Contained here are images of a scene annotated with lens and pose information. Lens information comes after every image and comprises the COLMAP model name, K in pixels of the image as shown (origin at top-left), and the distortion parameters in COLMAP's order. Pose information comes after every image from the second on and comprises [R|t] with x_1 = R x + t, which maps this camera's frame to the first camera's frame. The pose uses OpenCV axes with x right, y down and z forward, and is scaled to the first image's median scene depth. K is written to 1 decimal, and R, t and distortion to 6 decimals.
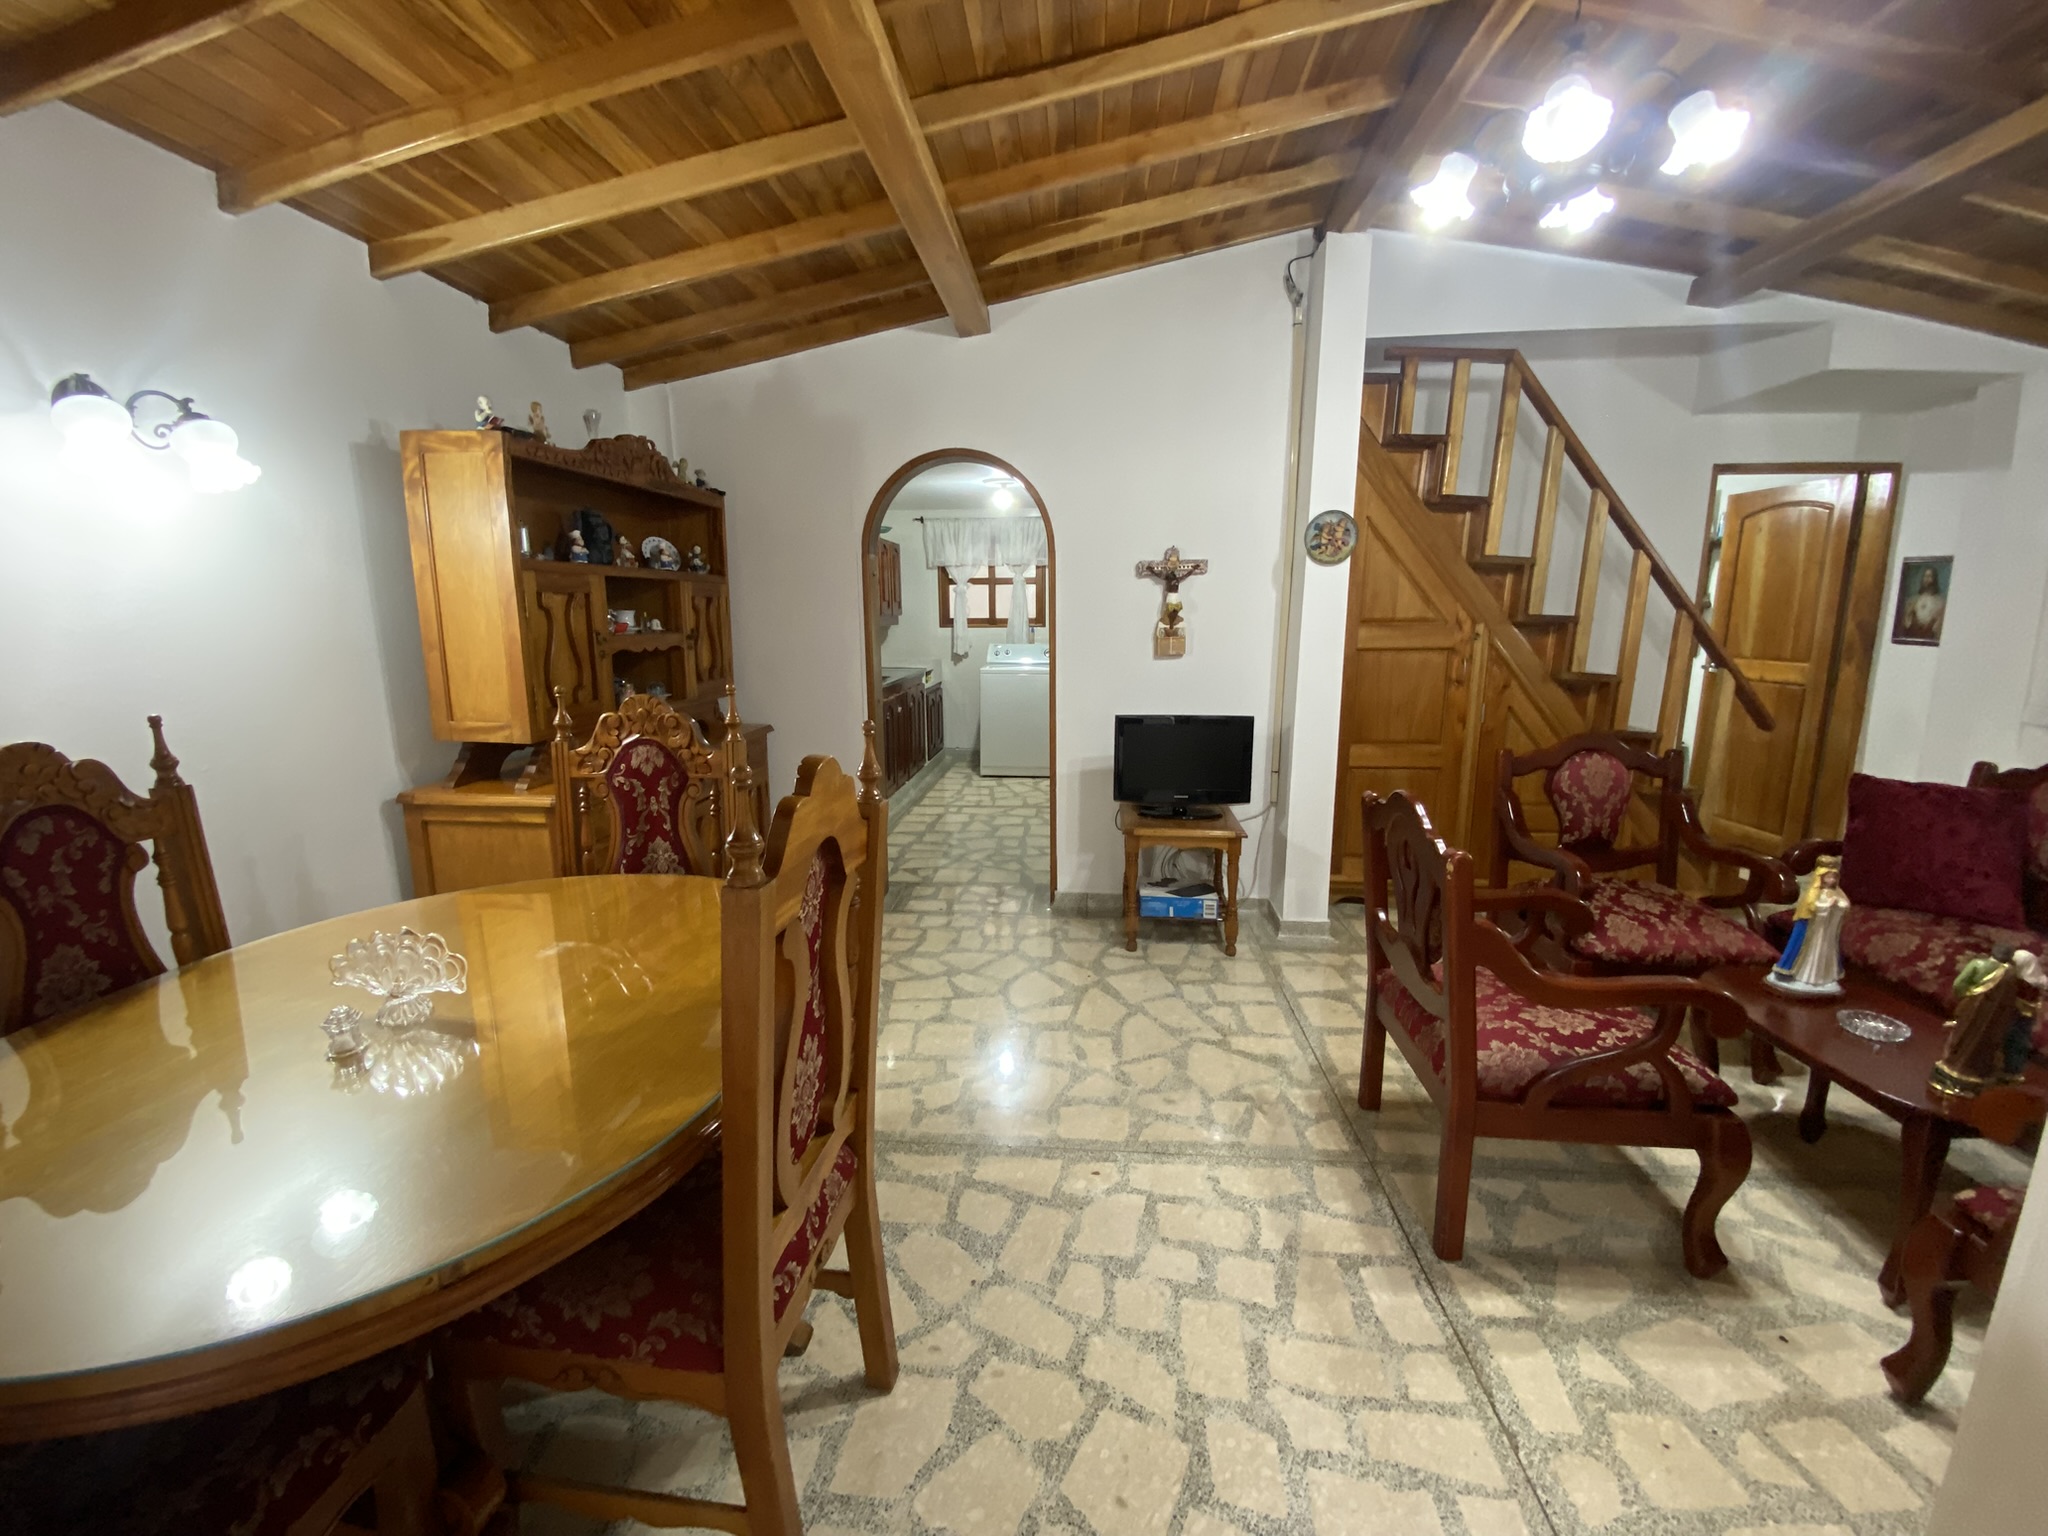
lens RADIAL K [[824.9, 0, 1014.6], [0, 824.9, 765.5], [0, 0, 1]] dist [0.000955, -0.012584]
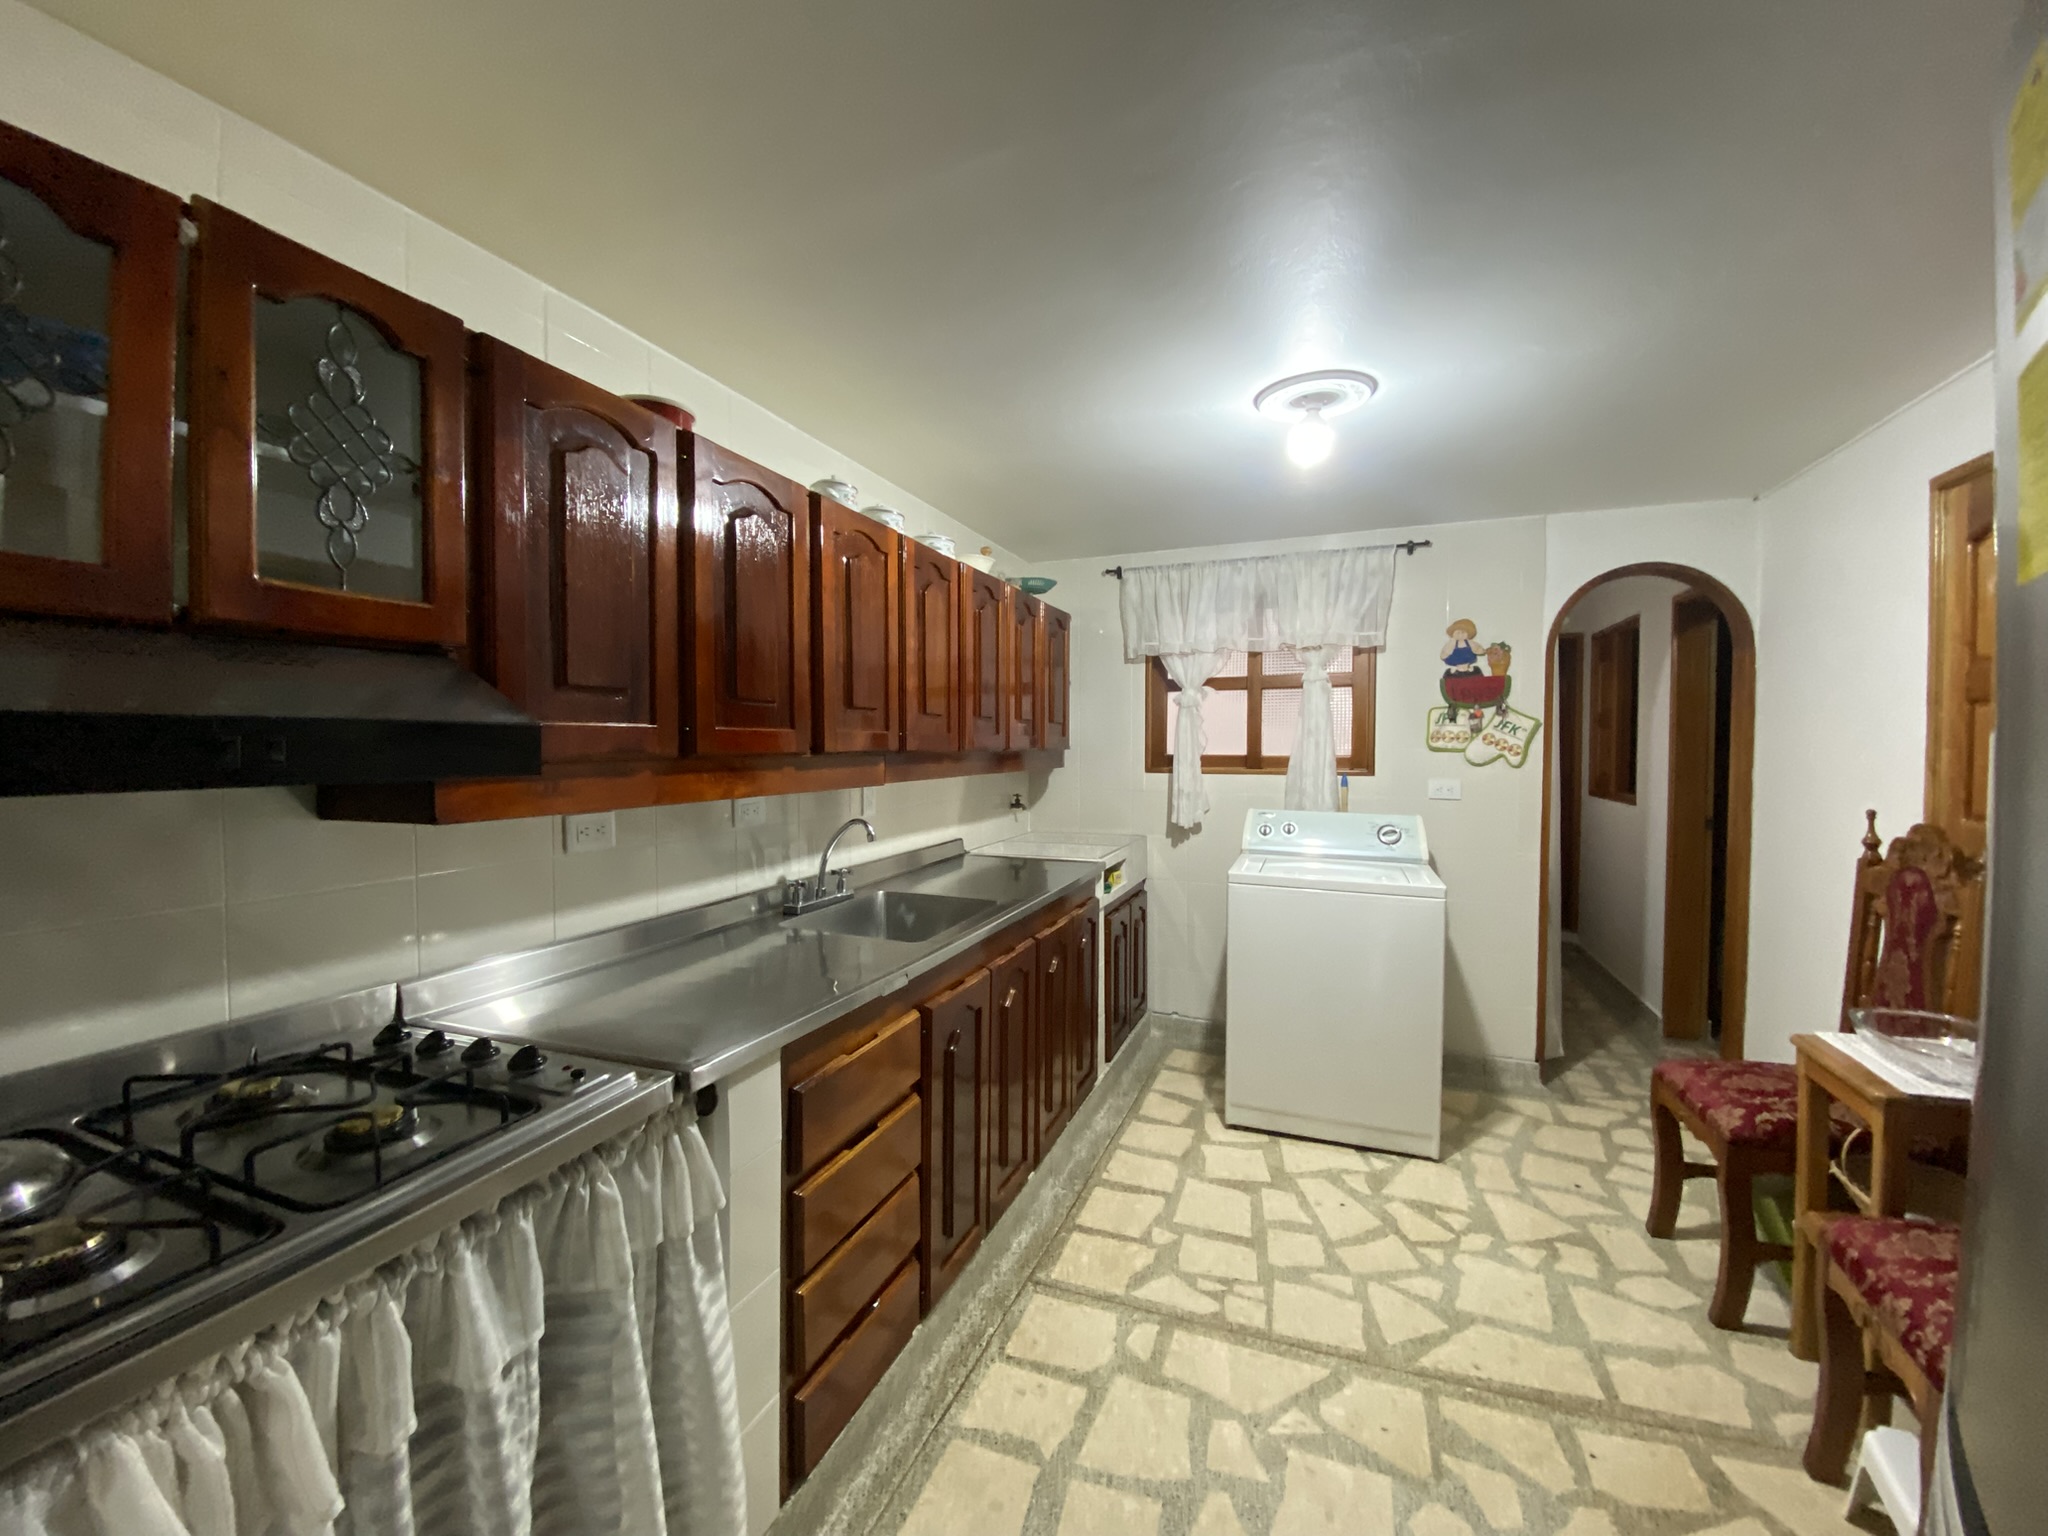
lens RADIAL K [[824.9, 0, 1014.6], [0, 824.9, 765.5], [0, 0, 1]] dist [0.000955, -0.012584]
pose [[0.962644, 0.016046, -0.270293, -0.031467], [-0.062295, 0.984590, -0.163410, -0.084429], [0.263506, 0.174143, 0.948809, 0.500955]]
